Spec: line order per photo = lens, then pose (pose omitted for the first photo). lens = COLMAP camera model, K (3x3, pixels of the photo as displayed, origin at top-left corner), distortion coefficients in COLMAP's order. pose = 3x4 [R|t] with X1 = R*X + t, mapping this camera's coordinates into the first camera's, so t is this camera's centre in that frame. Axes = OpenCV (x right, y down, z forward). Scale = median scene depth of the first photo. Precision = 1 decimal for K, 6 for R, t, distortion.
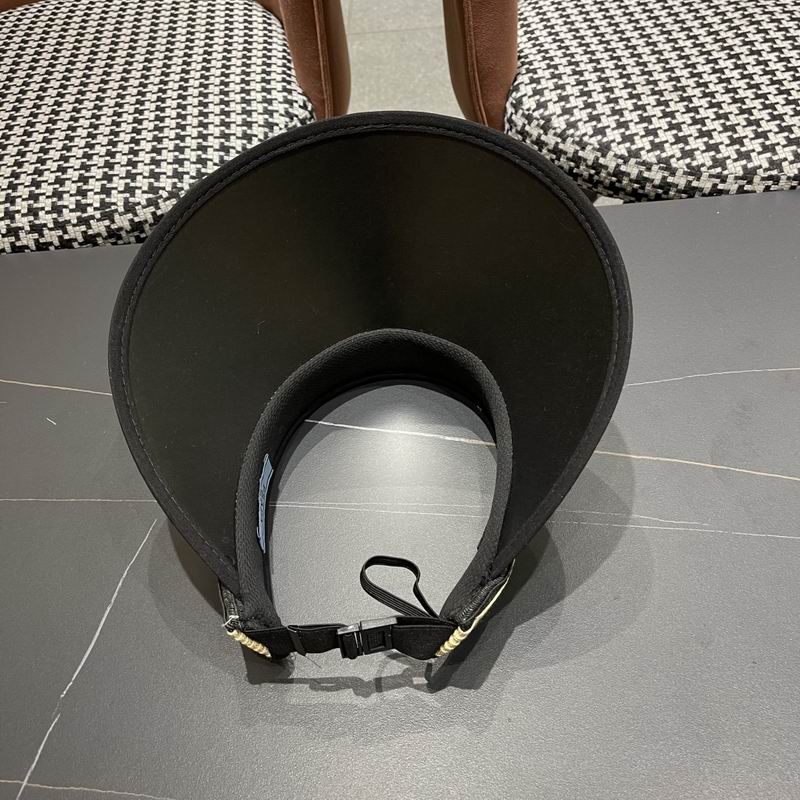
lens RADIAL K [[824.0, 0, 397.2], [0, 824.0, 405.0], [0, 0, 1]] dist [0.020223, 0.000000]
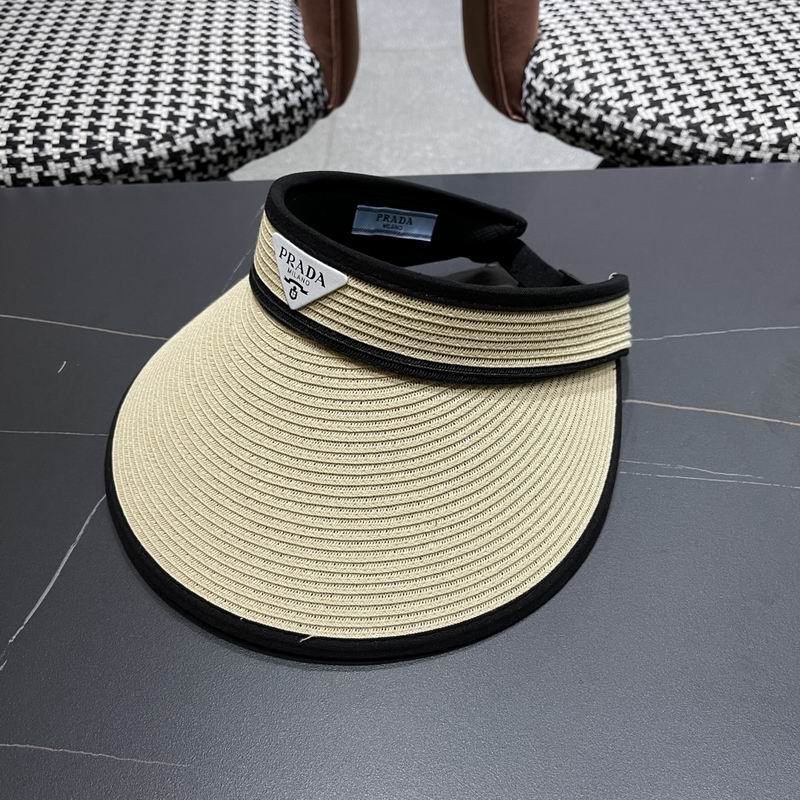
lens RADIAL K [[824.0, 0, 400.9], [0, 824.0, 410.7], [0, 0, 1]] dist [0.020223, 0.000000]
pose [[0.998356, 0.043551, 0.037257, -0.031596], [-0.041455, 0.997610, -0.055280, 0.091028], [-0.039575, 0.053645, 0.997776, 0.083739]]
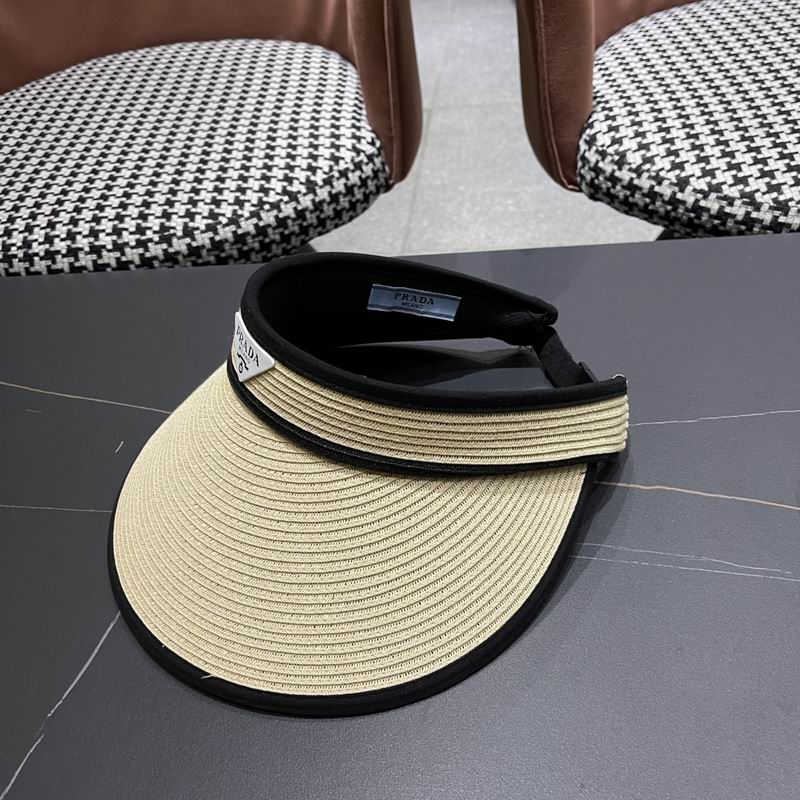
lens RADIAL K [[824.0, 0, 402.1], [0, 824.0, 411.5], [0, 0, 1]] dist [0.020223, 0.000000]
pose [[0.995038, 0.044731, -0.088872, 0.027619], [-0.053024, 0.994229, -0.093256, 0.052383], [0.084188, 0.097505, 0.991668, 0.062996]]
